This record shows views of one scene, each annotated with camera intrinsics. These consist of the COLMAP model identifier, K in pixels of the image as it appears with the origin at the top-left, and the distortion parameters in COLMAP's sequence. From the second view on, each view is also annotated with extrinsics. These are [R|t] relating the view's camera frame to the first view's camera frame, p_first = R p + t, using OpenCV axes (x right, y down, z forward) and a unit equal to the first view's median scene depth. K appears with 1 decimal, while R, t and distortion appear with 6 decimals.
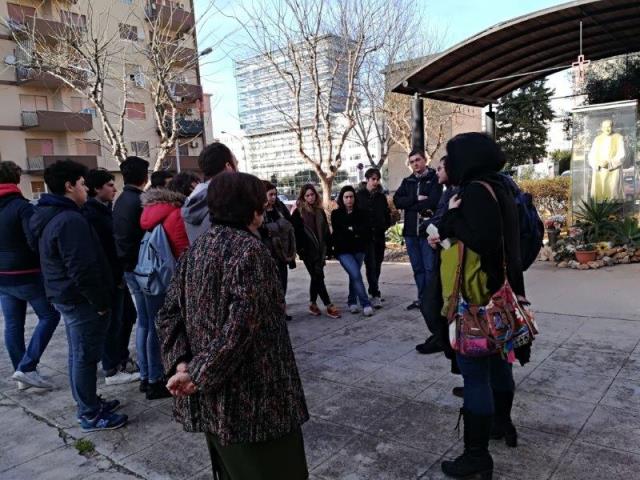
lens RADIAL K [[532.8, 0, 319.9], [0, 532.8, 241.3], [0, 0, 1]] dist [0.003896, -0.008087]
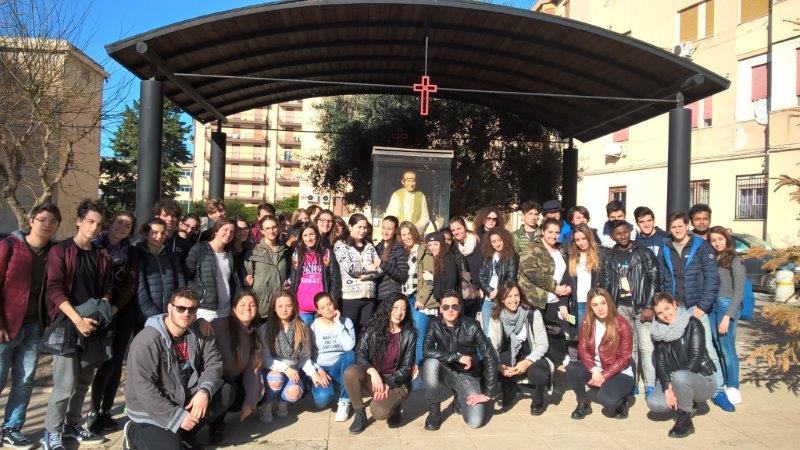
lens RADIAL K [[649.1, 0, 394.2], [0, 649.1, 223.9], [0, 0, 1]] dist [0.014863, -0.007204]
pose [[0.665064, 0.093763, 0.740877, -0.144914], [0.007861, 0.991153, -0.132494, -0.033239], [-0.746745, 0.093941, 0.658442, 0.417848]]
